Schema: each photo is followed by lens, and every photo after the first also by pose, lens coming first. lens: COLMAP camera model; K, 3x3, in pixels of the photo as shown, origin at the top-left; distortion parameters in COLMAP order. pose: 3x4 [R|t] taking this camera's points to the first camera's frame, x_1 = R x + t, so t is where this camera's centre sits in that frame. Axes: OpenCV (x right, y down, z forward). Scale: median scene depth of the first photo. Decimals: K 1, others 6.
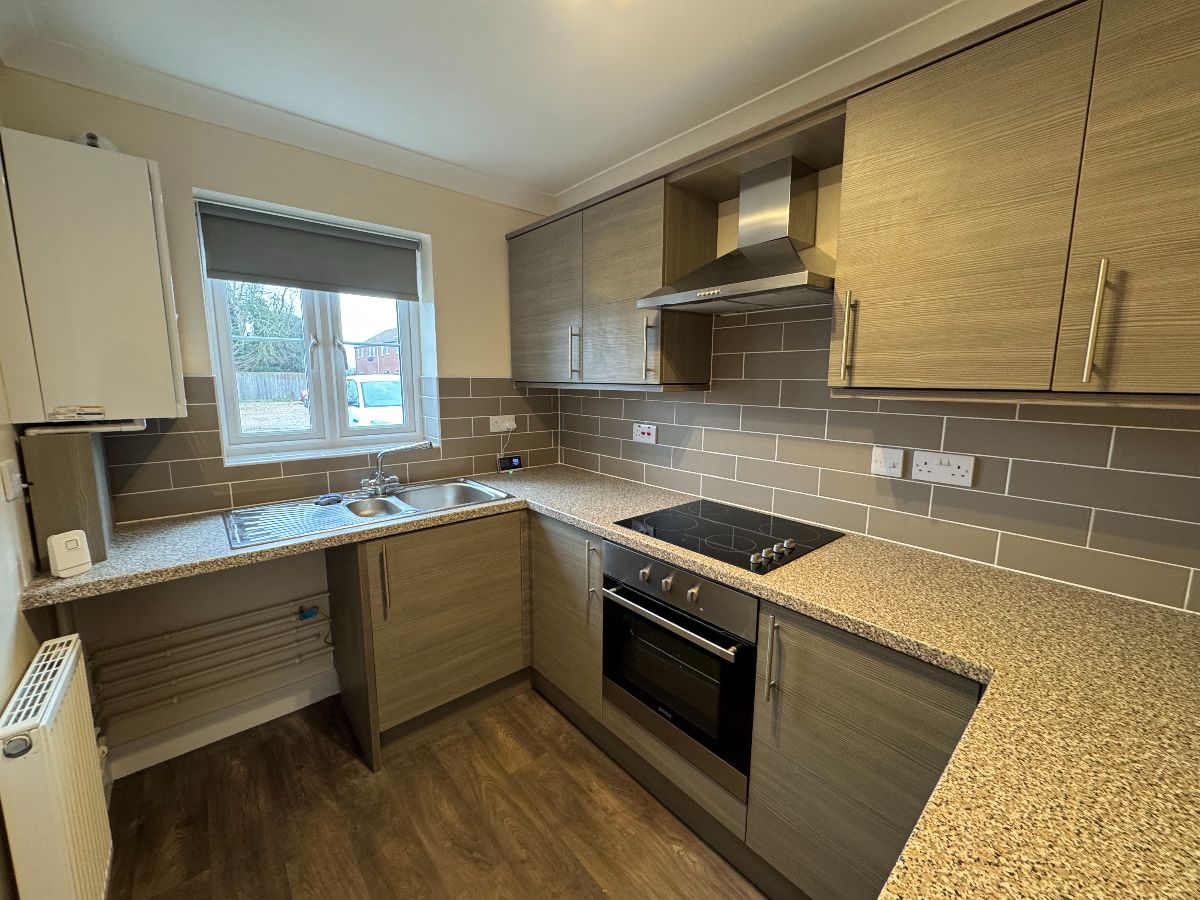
lens RADIAL K [[478.0, 0, 604.8], [0, 478.0, 448.1], [0, 0, 1]] dist [-0.005911, 0.002588]
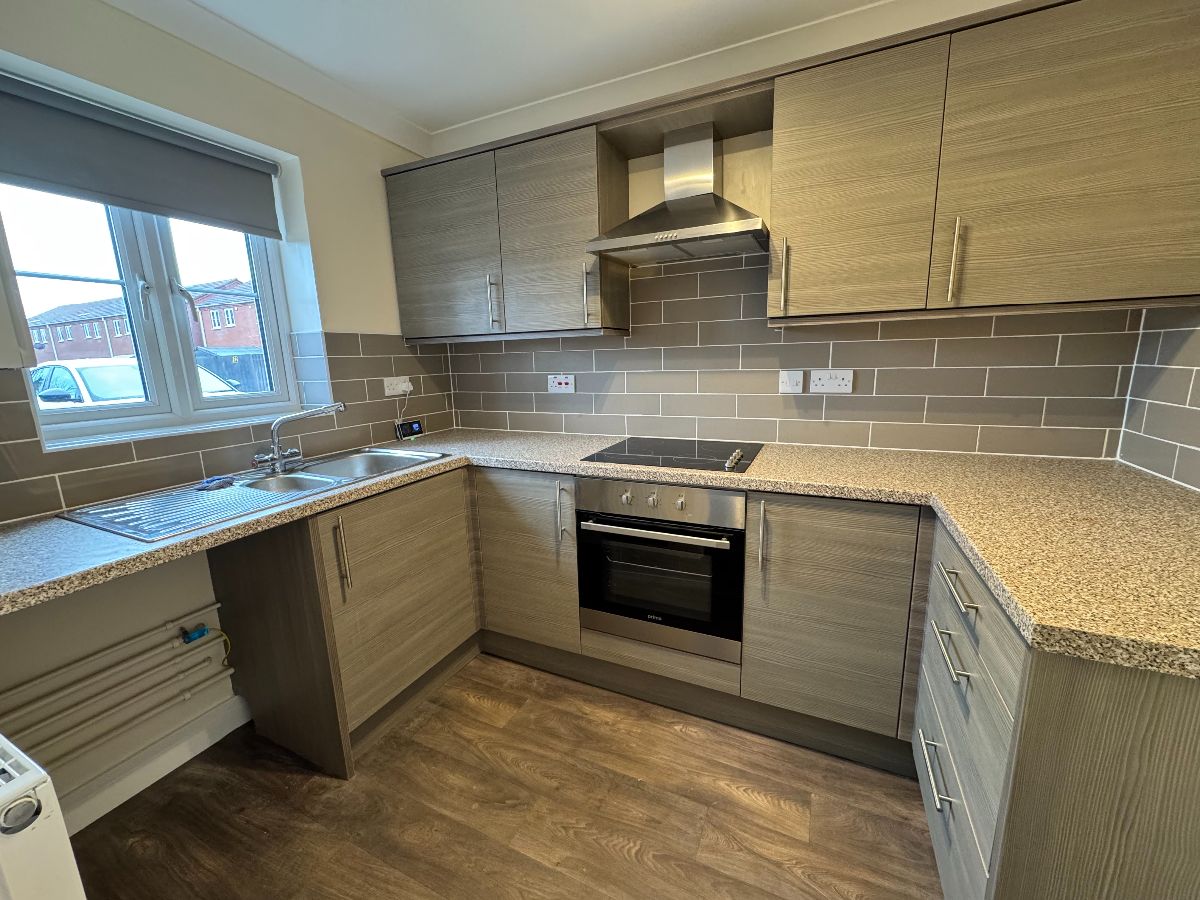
lens RADIAL K [[478.0, 0, 595.9], [0, 478.0, 450.5], [0, 0, 1]] dist [-0.005911, 0.002588]
pose [[0.911940, -0.109294, 0.395500, -0.357078], [0.093165, 0.993852, 0.059824, 0.075306], [-0.399607, -0.017709, 0.916515, 0.031472]]
